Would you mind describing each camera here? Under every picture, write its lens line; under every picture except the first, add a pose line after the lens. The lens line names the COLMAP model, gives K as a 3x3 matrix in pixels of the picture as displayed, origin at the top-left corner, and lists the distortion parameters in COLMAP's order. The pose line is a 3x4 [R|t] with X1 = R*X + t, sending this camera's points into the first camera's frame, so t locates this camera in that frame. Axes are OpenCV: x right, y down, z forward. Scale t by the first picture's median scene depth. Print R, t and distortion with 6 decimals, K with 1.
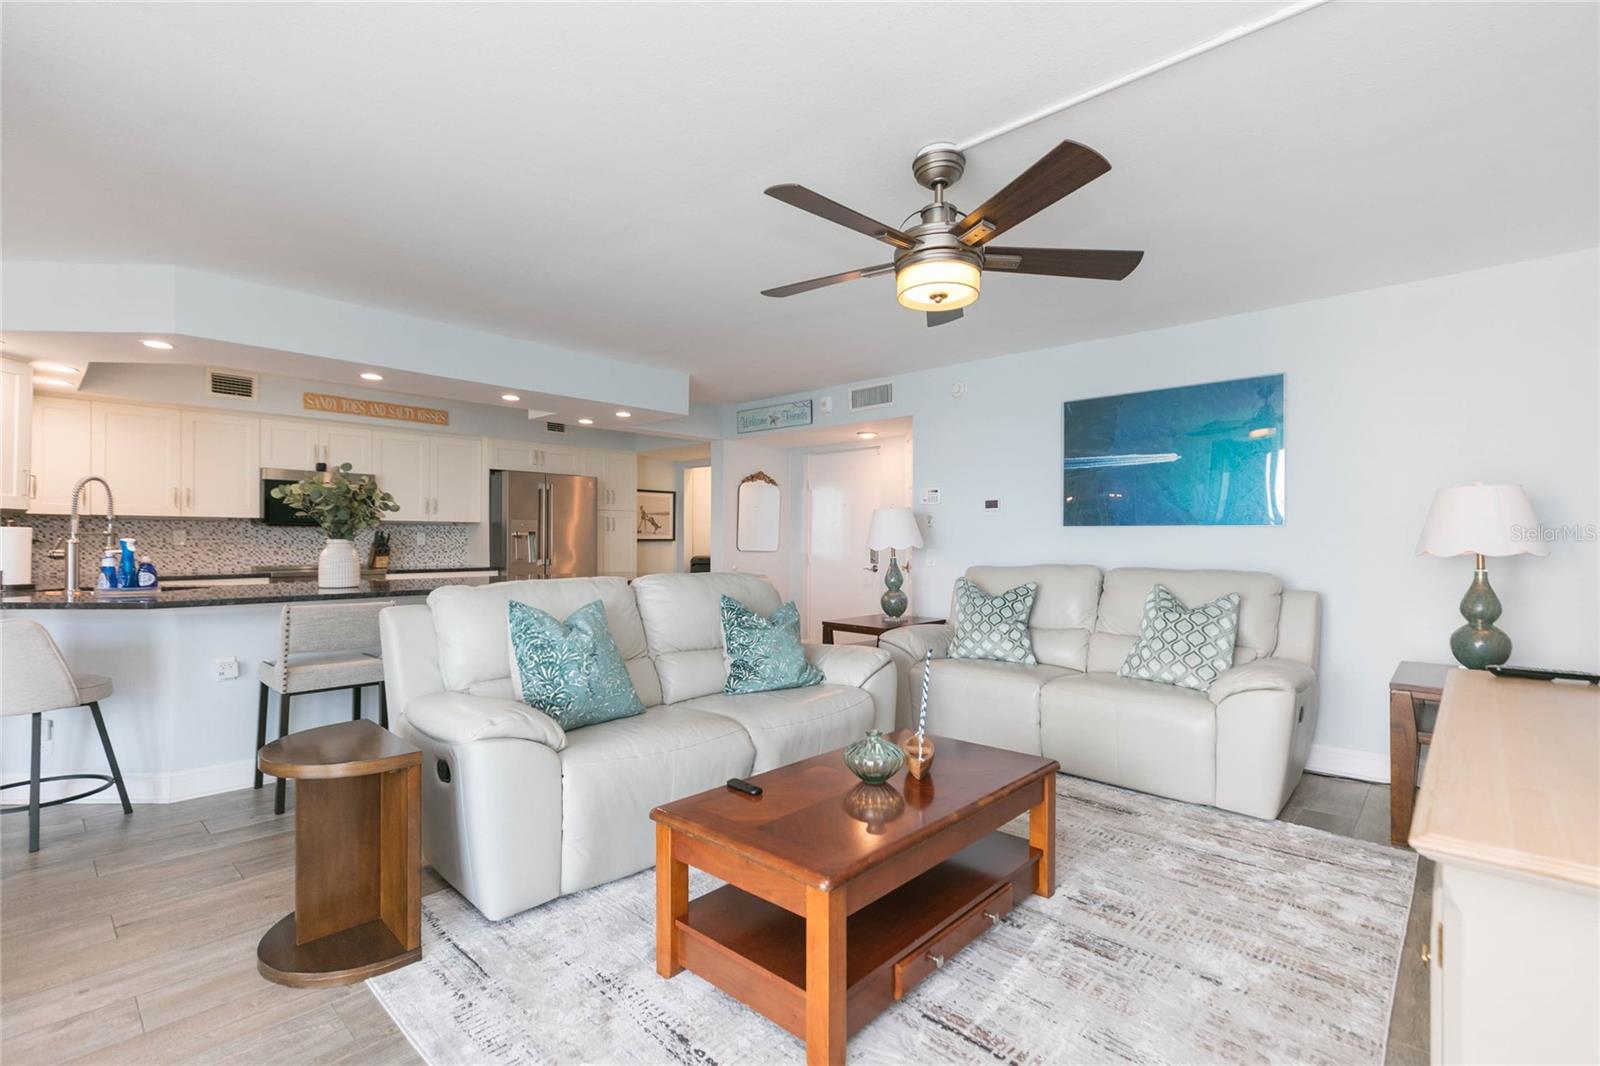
lens RADIAL K [[725.3, 0, 818.6], [0, 725.3, 531.0], [0, 0, 1]] dist [-0.000917, -0.000121]
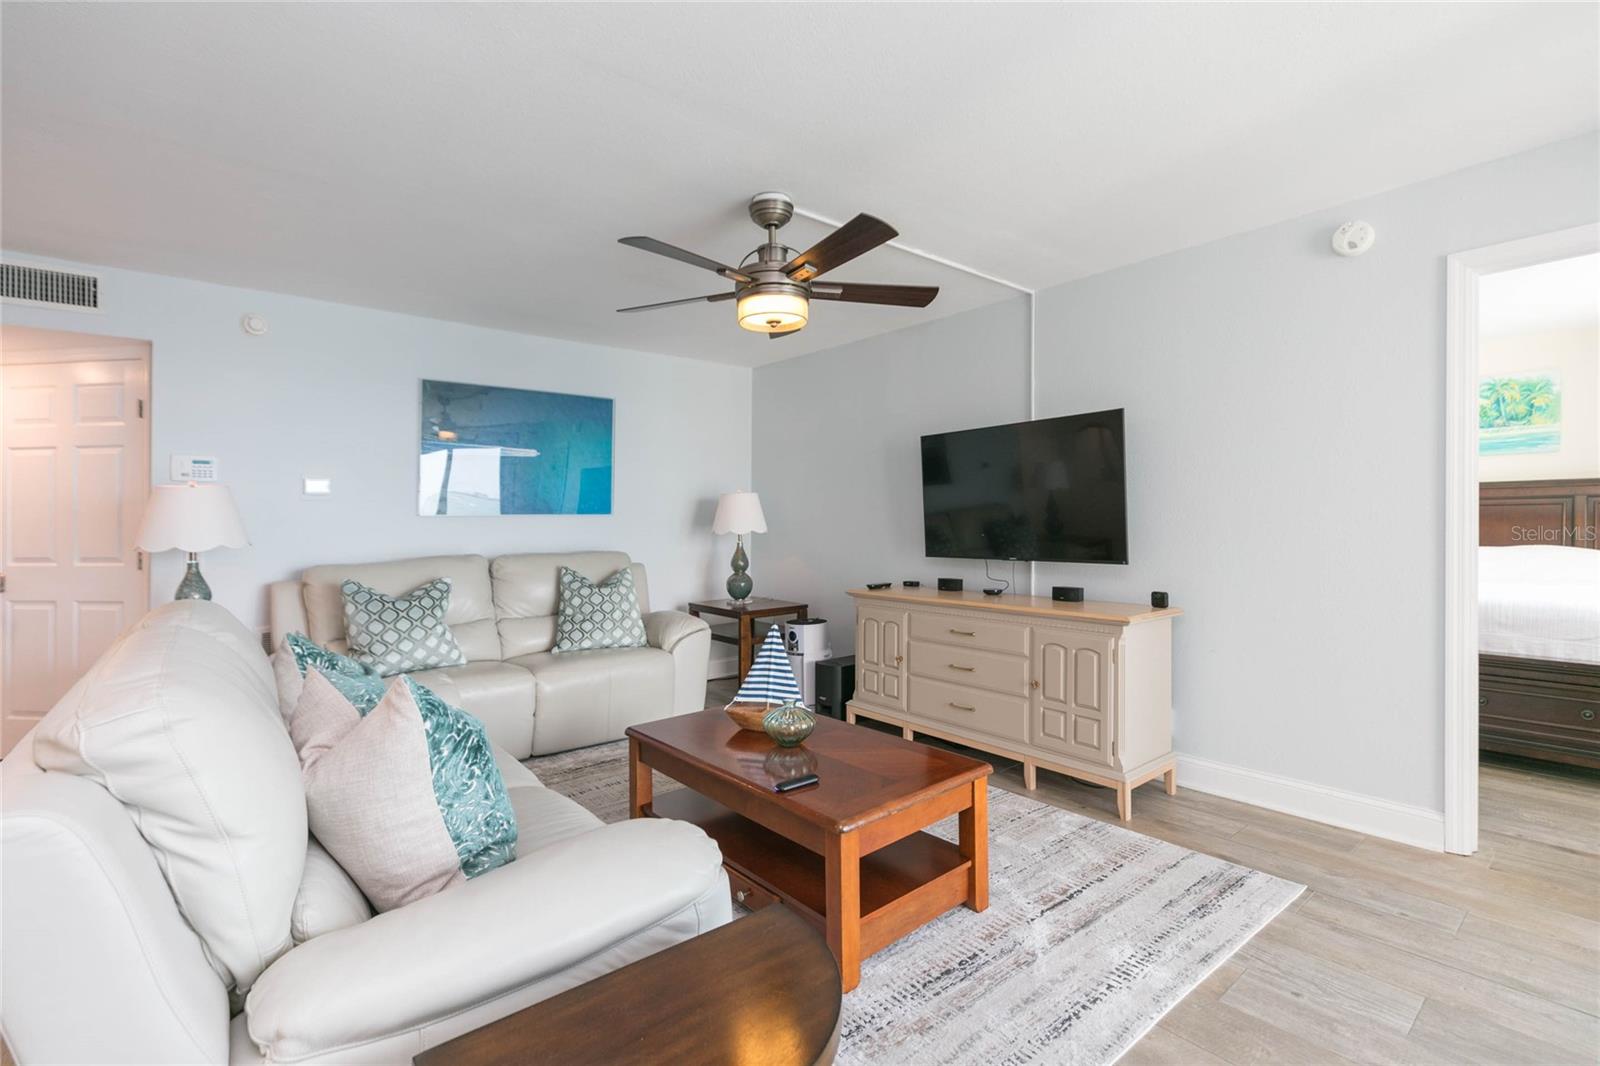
lens RADIAL K [[718.2, 0, 798.7], [0, 718.2, 514.0], [0, 0, 1]] dist [0.001839, 0.000177]
pose [[0.141454, 0.002962, 0.989940, -0.405173], [0.001138, 0.999994, -0.003154, -0.003122], [-0.989944, 0.001573, 0.141450, 0.327644]]
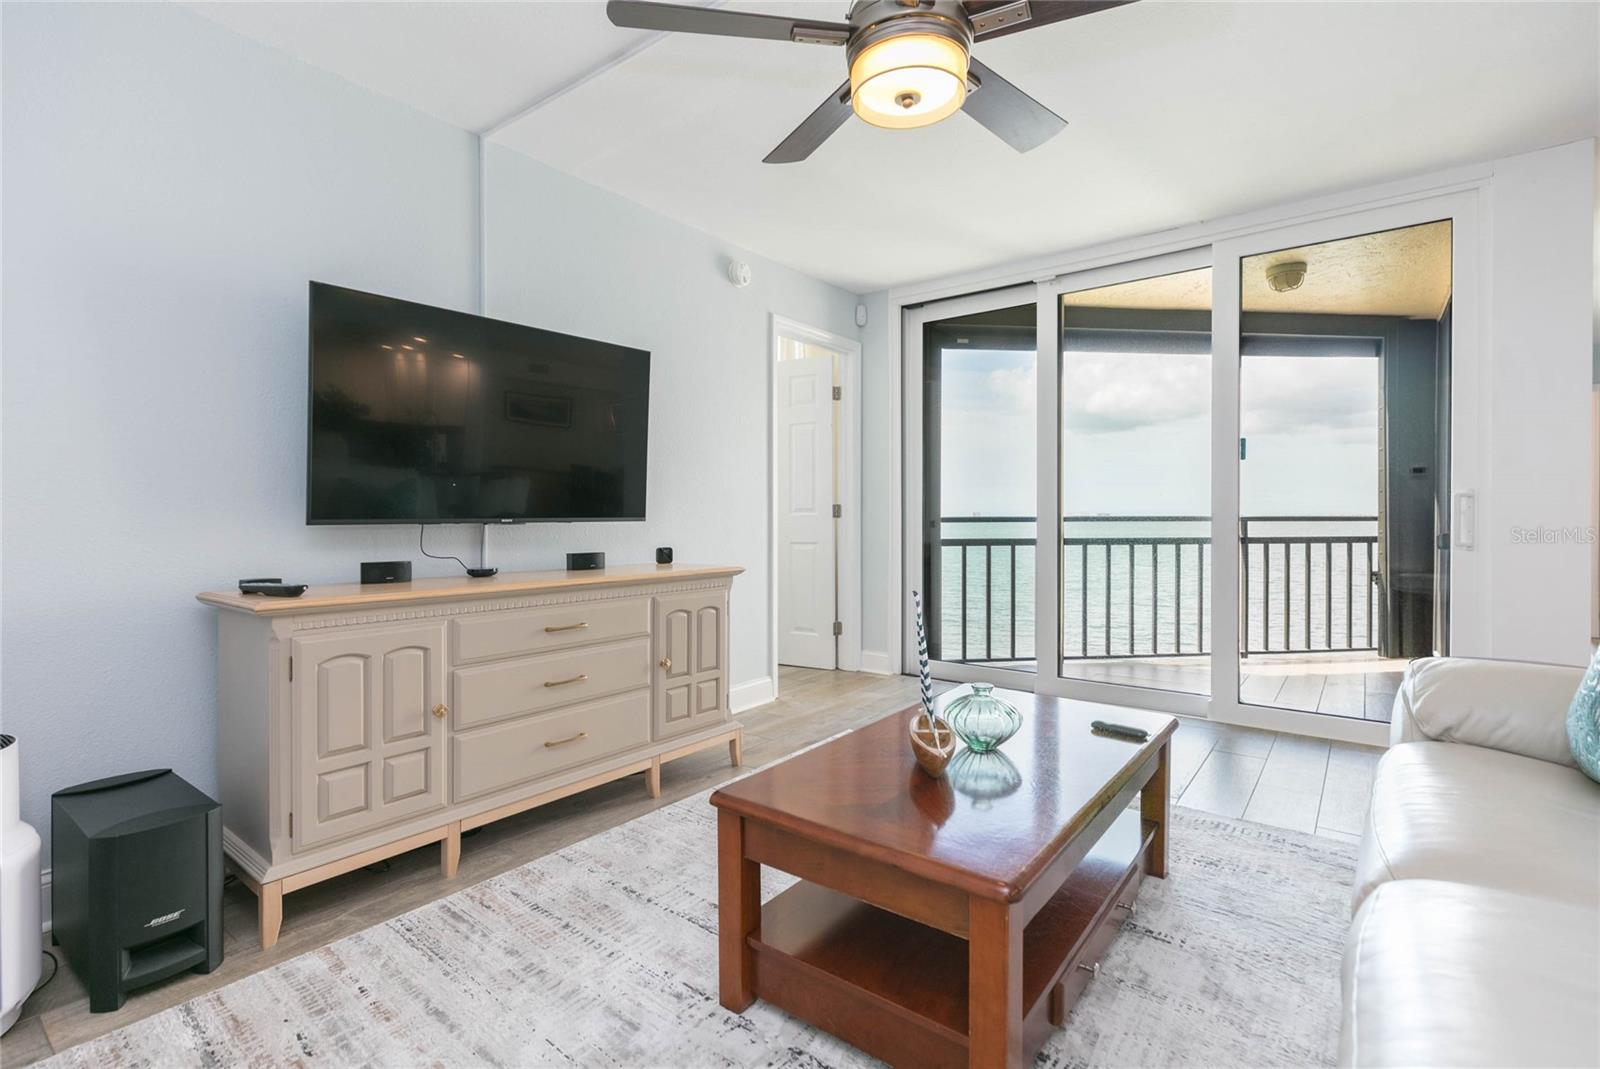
lens RADIAL K [[752.7, 0, 800.7], [0, 752.7, 528.6], [0, 0, 1]] dist [0.003508, -0.000320]
pose [[-0.996695, -0.001521, -0.081218, 0.140376], [-0.001857, 0.999990, 0.004069, 0.039979], [0.081211, 0.004206, -0.996688, 0.722567]]
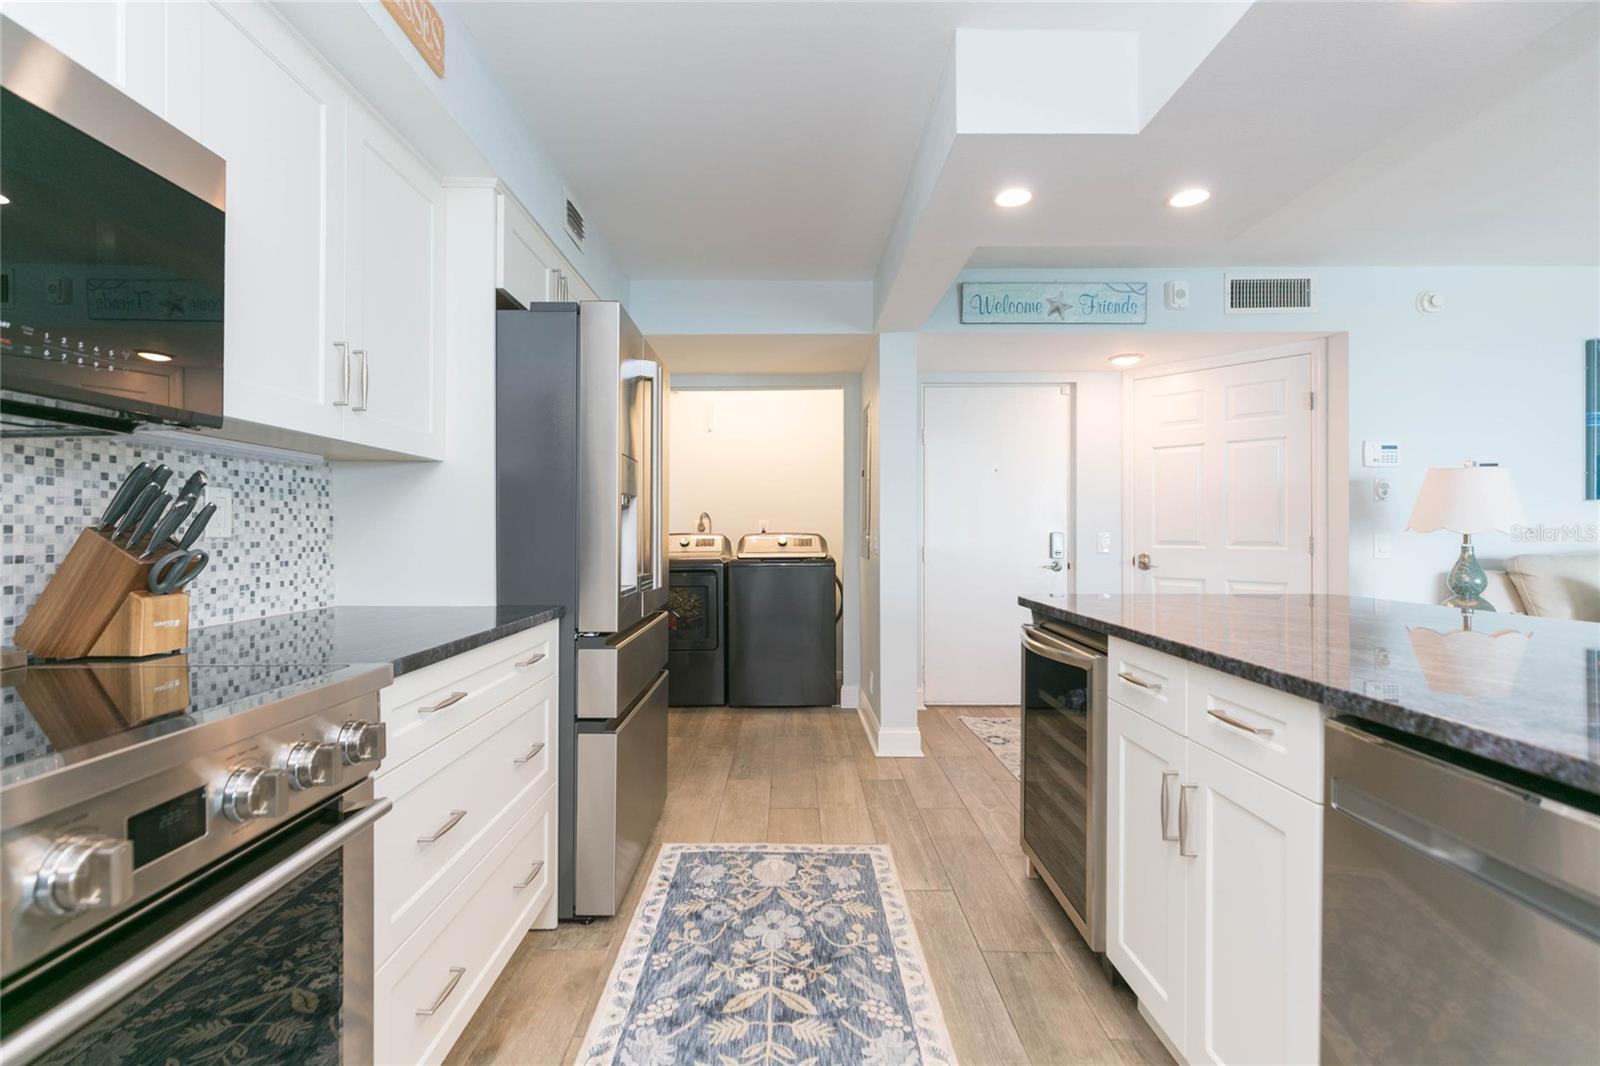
lens RADIAL K [[726.9, 0, 787.6], [0, 726.9, 534.7], [0, 0, 1]] dist [0.002536, 0.000084]
pose [[0.742292, -0.008165, 0.670027, -0.671249], [-0.000460, 0.999919, 0.012695, 0.017355], [-0.670076, -0.009731, 0.742229, 0.811917]]
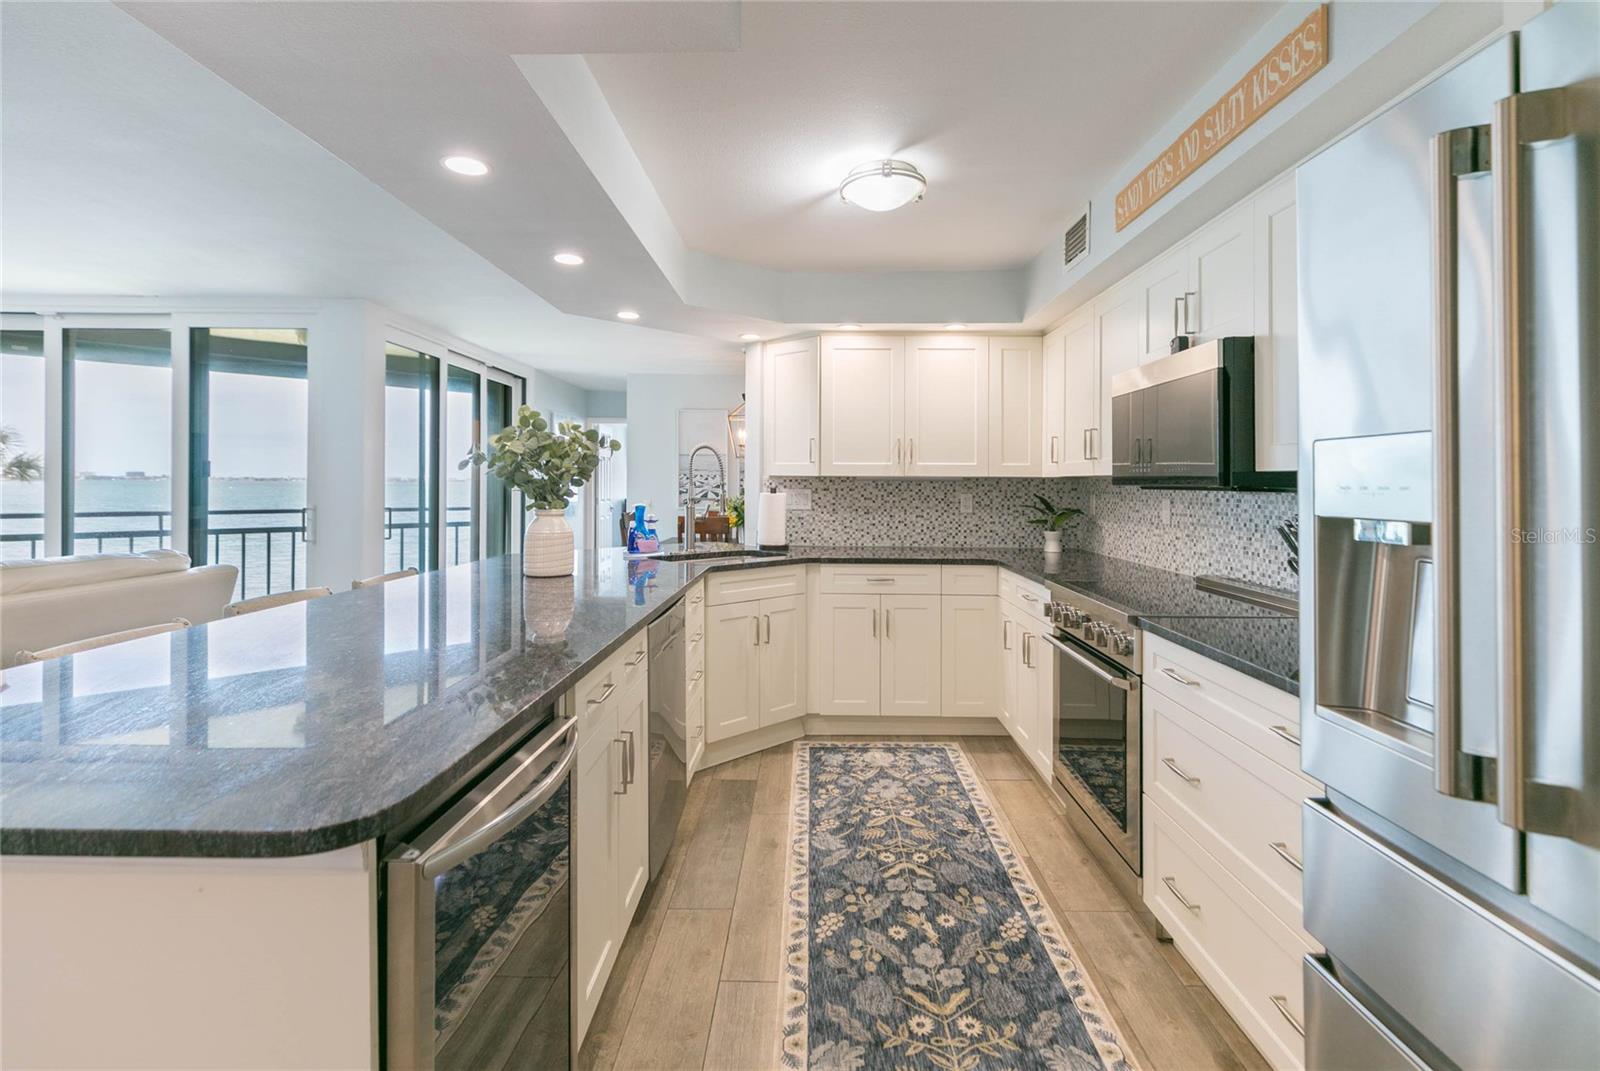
lens RADIAL K [[738.9, 0, 807.8], [0, 738.9, 475.7], [0, 0, 1]] dist [0.001070, -0.000286]
pose [[-0.746144, -0.015852, -0.665596, -0.255655], [-0.002929, 0.999785, -0.020527, -0.006045], [0.665778, -0.013367, -0.746030, 1.199553]]
